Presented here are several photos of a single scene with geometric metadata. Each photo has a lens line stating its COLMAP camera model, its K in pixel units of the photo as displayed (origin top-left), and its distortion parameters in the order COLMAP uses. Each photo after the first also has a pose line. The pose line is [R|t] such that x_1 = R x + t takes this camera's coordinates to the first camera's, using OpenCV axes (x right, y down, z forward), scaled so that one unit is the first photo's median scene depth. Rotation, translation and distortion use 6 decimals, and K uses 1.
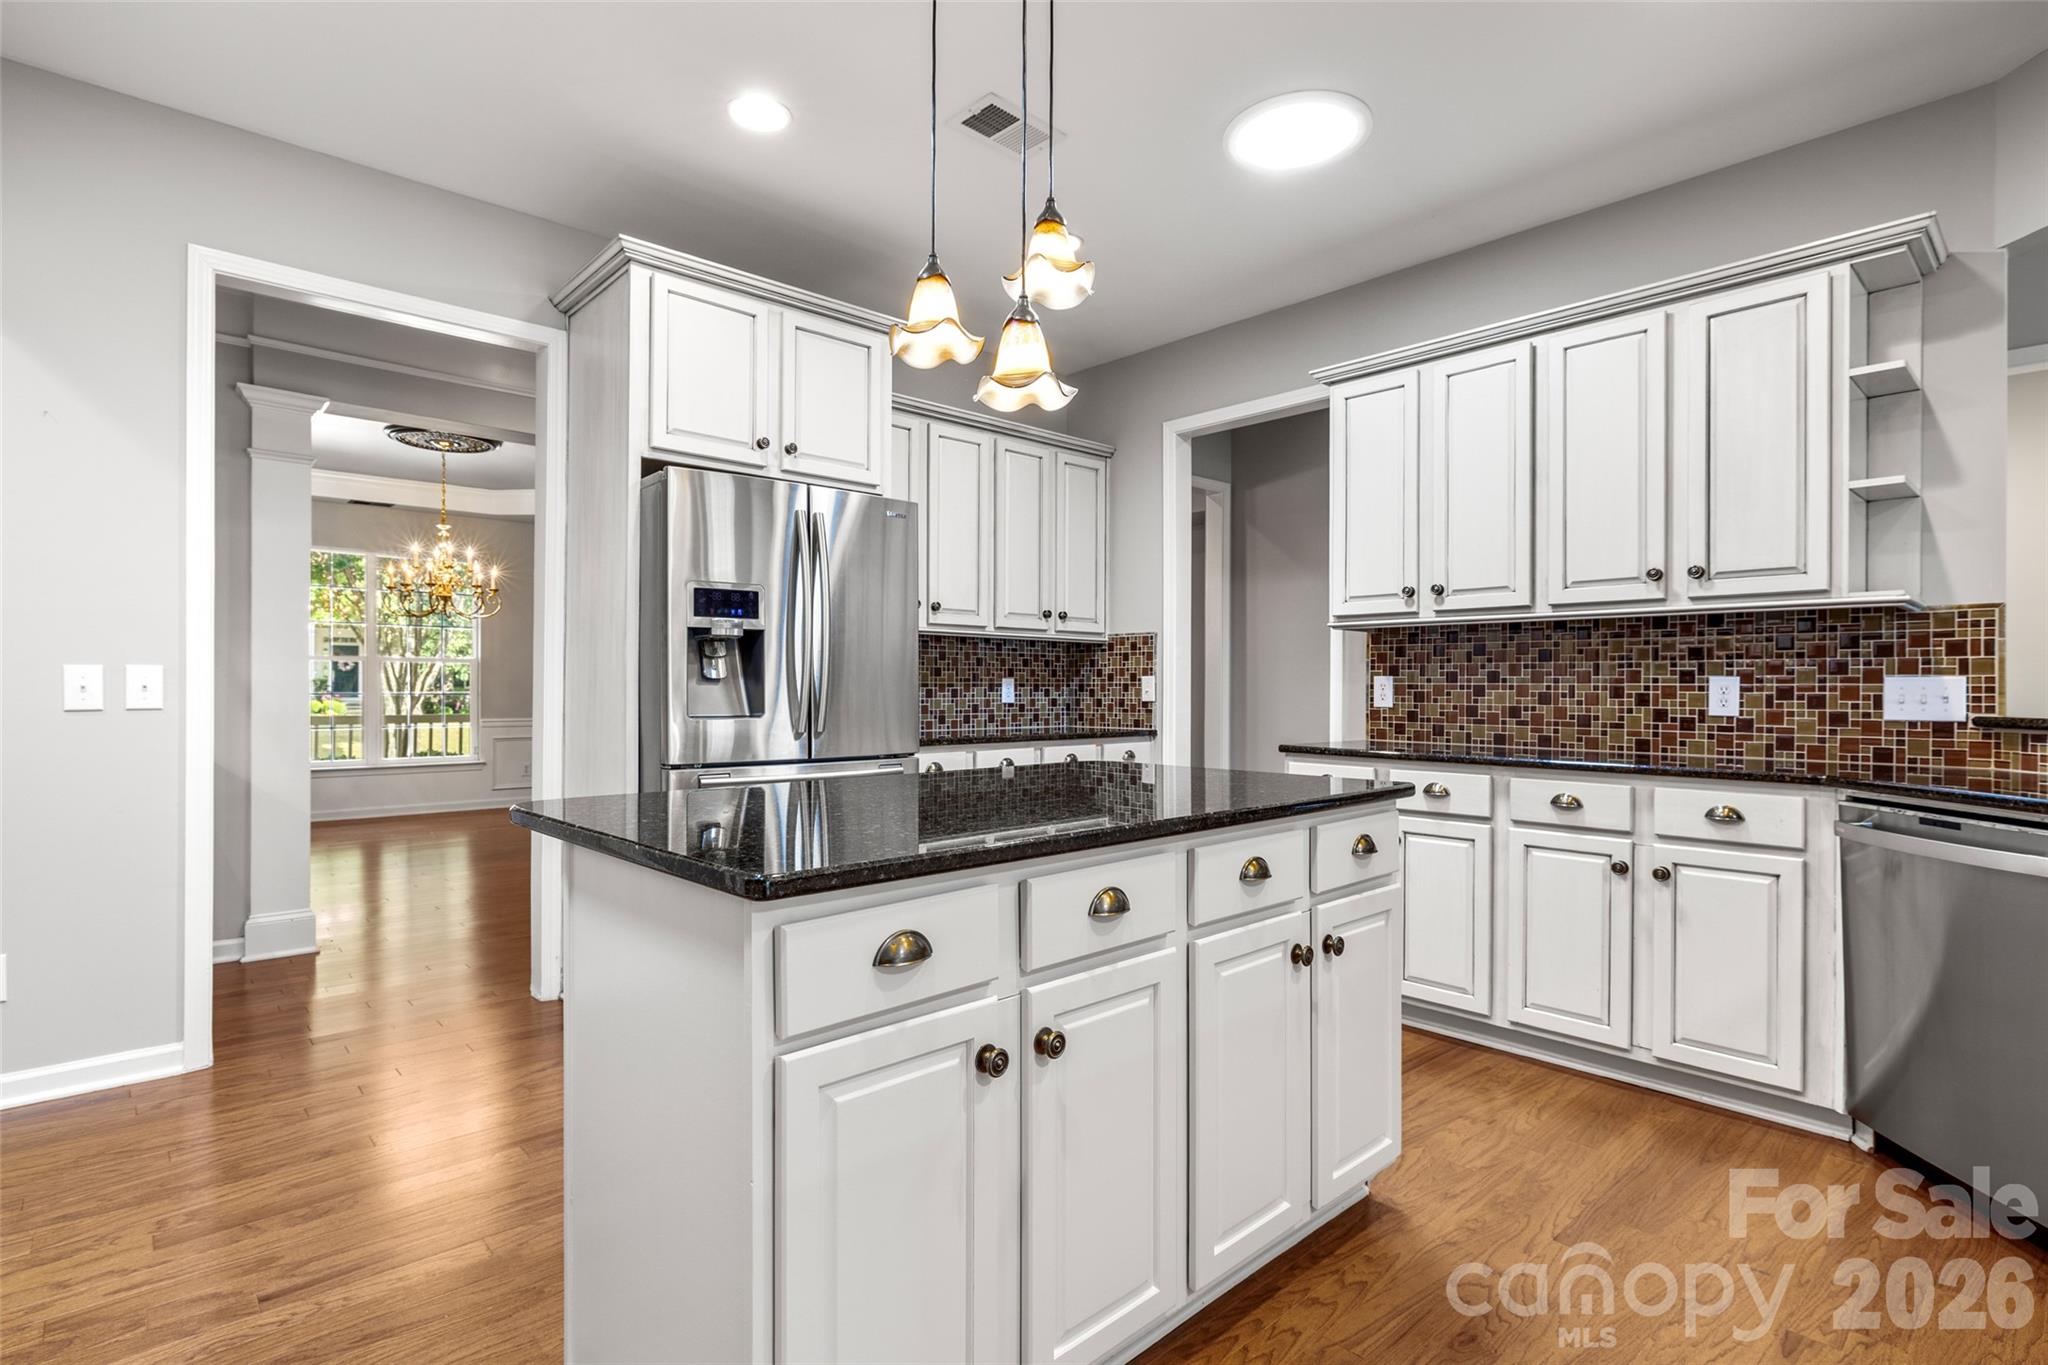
lens RADIAL K [[972.4, 0, 1004.3], [0, 972.4, 691.1], [0, 0, 1]] dist [-0.003990, -0.001337]
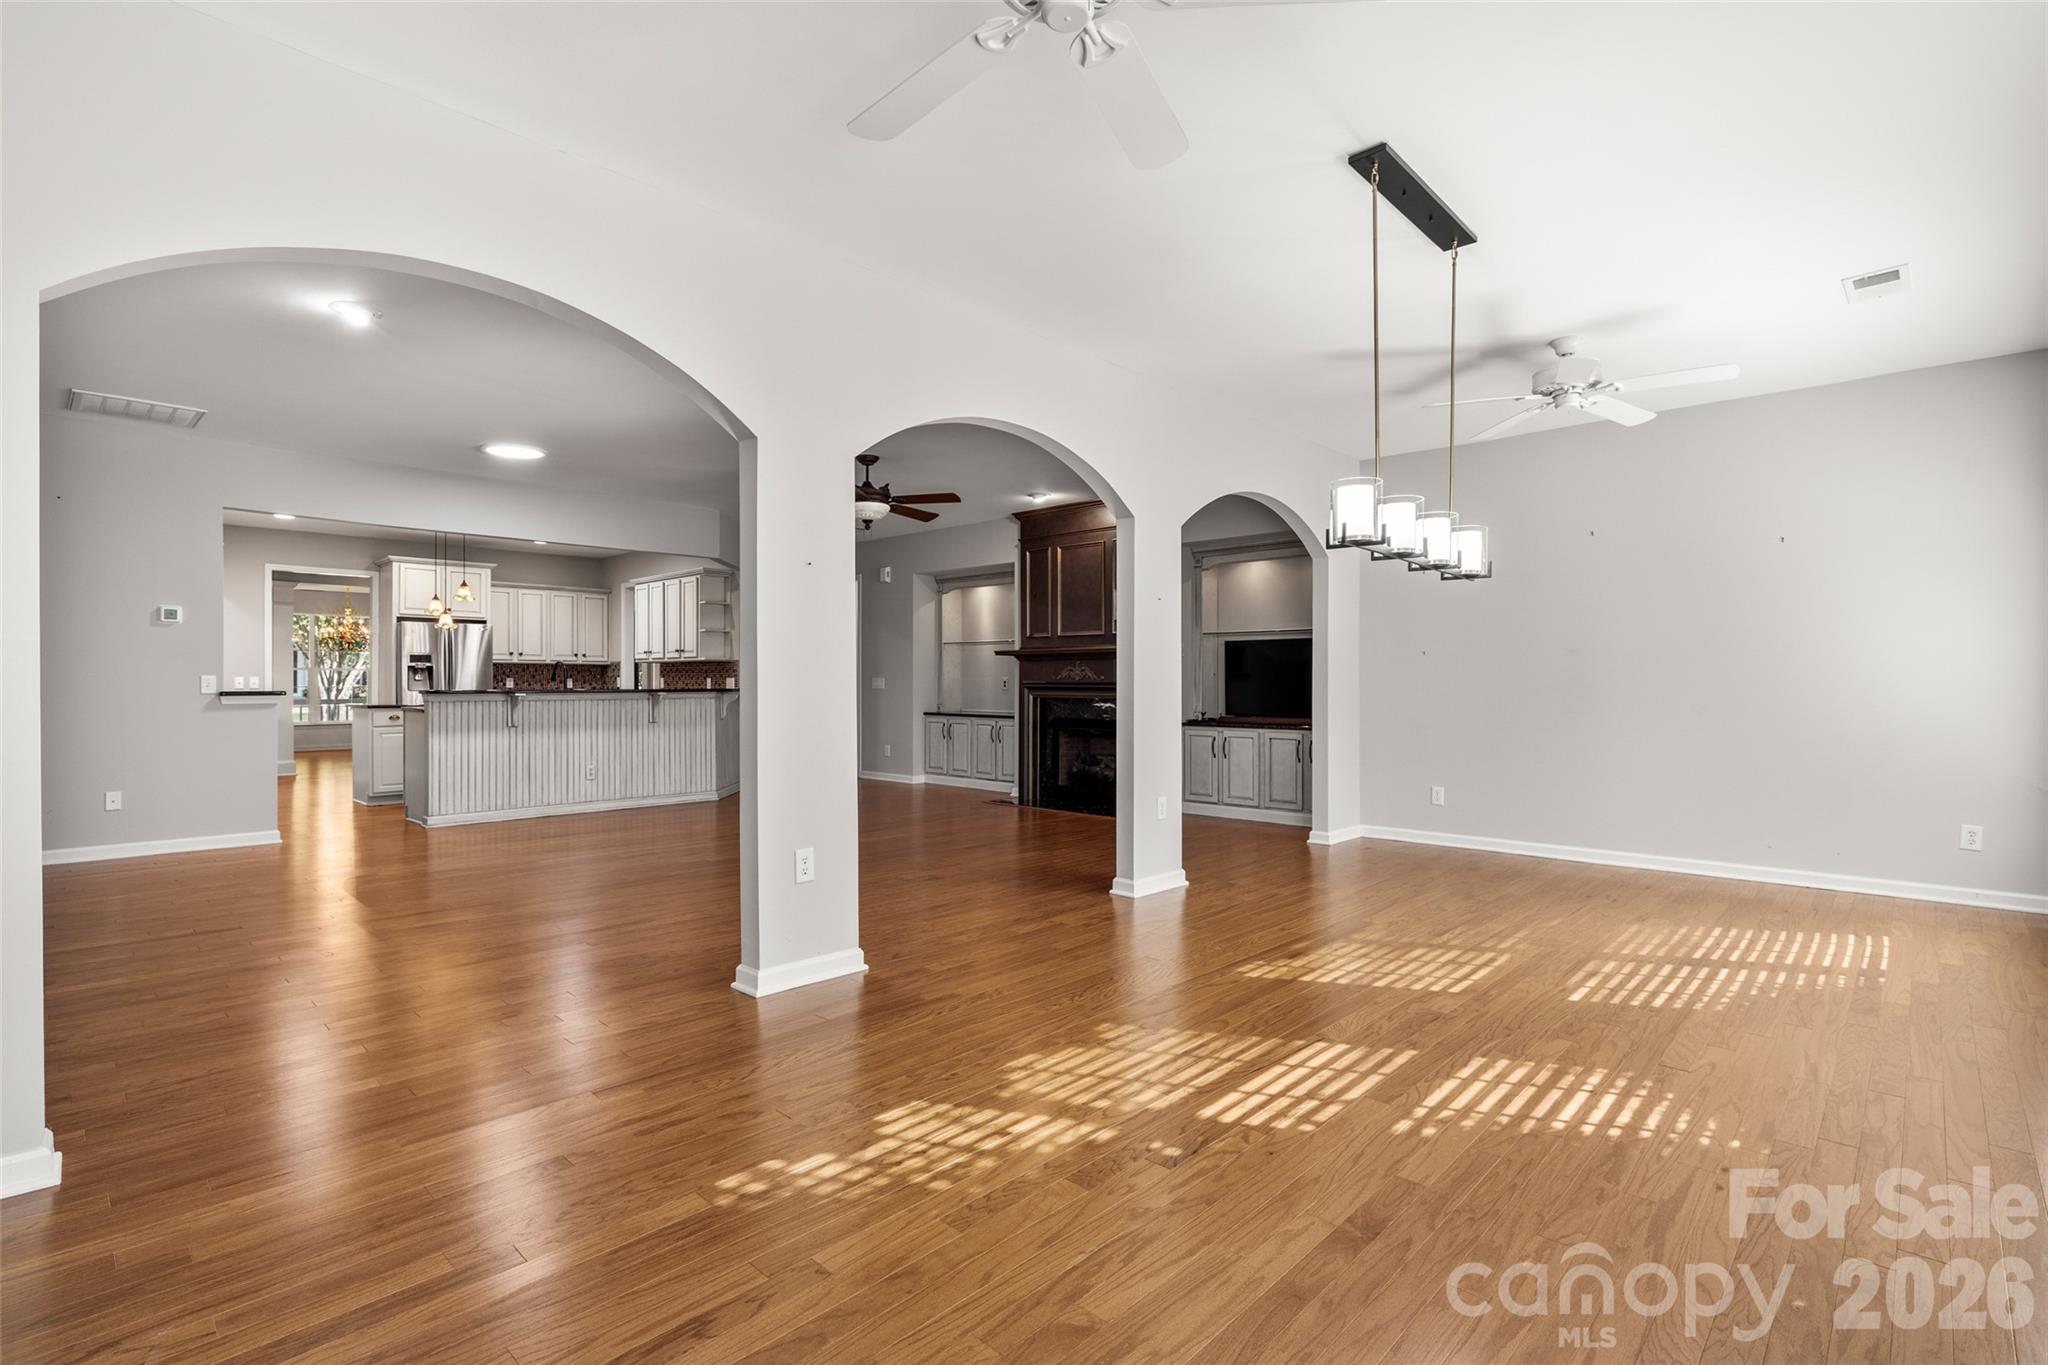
lens RADIAL K [[972.4, 0, 1029.0], [0, 972.4, 690.8], [0, 0, 1]] dist [-0.003990, -0.001337]
pose [[0.998010, -0.004505, 0.062891, 1.679978], [0.004279, 0.999984, 0.003736, 0.023092], [-0.062907, -0.003459, 0.998013, -2.636888]]
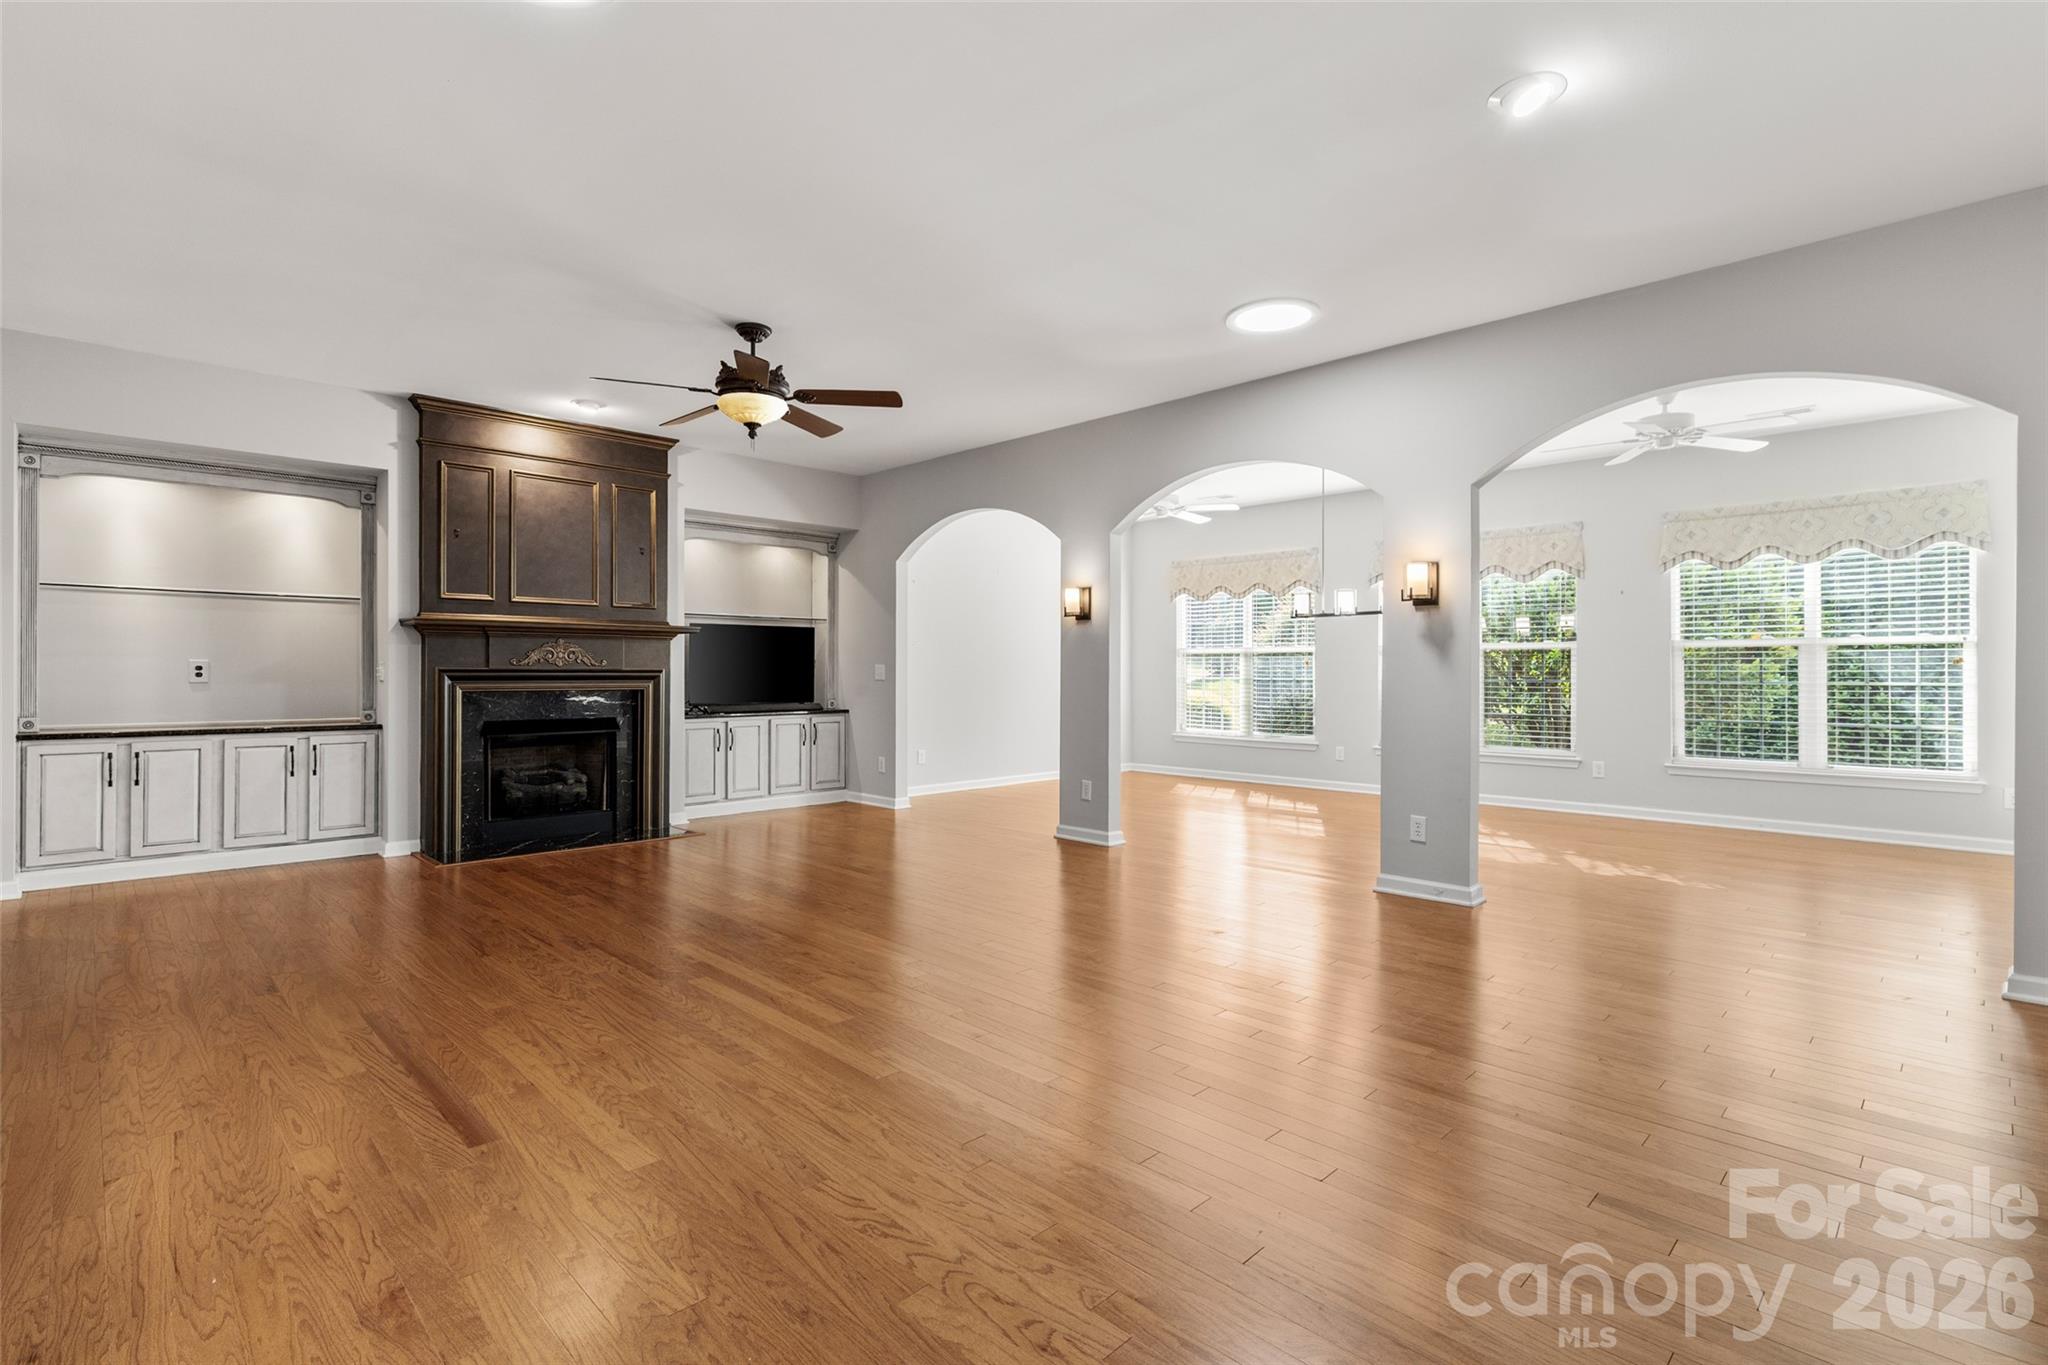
lens RADIAL K [[956.3, 0, 1030.0], [0, 956.3, 661.7], [0, 0, 1]] dist [-0.002070, -0.000623]
pose [[-0.045356, 0.001846, 0.998969, -0.102457], [0.002812, 0.999995, -0.001720, 0.000858], [-0.998967, 0.002731, -0.045361, -0.645805]]
